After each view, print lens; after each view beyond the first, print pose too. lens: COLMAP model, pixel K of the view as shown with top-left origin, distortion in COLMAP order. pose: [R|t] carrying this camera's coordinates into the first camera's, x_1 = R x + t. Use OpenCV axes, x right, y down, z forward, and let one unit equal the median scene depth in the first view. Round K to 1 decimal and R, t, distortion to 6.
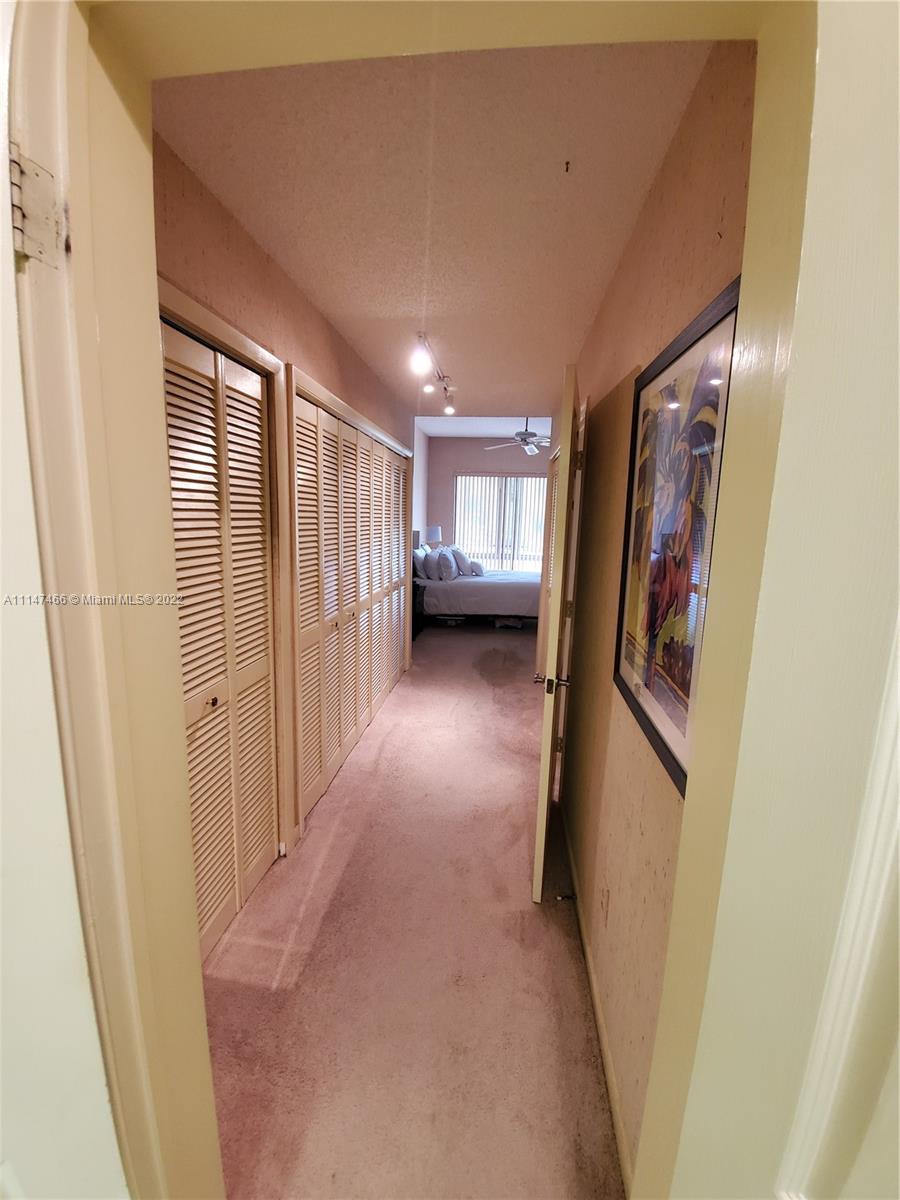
lens RADIAL K [[476.5, 0, 450.0], [0, 476.5, 600.0], [0, 0, 1]] dist [0.006317, -0.013603]
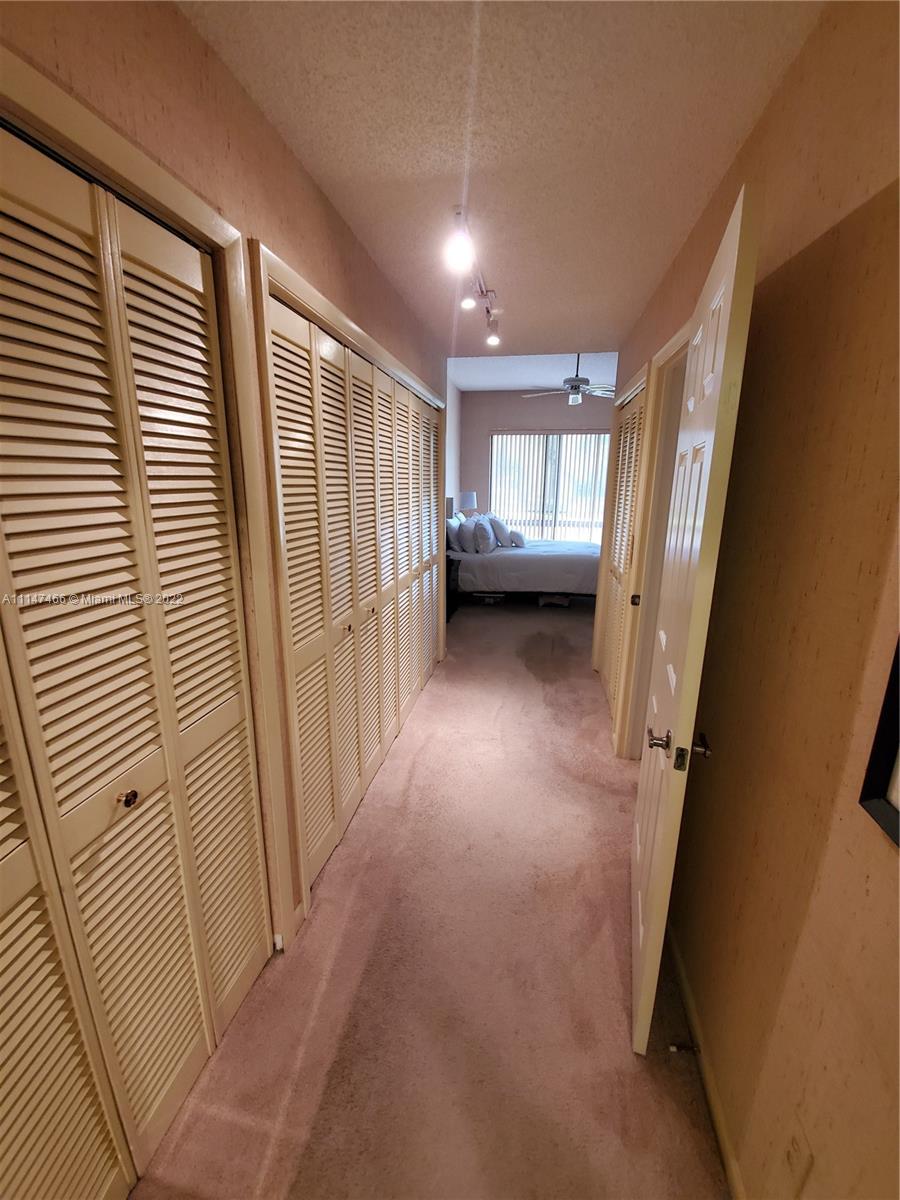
lens RADIAL K [[476.5, 0, 450.0], [0, 476.5, 600.0], [0, 0, 1]] dist [0.006317, -0.013603]
pose [[0.997775, -0.004780, -0.066499, -0.025498], [0.009500, 0.997442, 0.070847, -0.040350], [0.065990, -0.071321, 0.995268, 0.233198]]
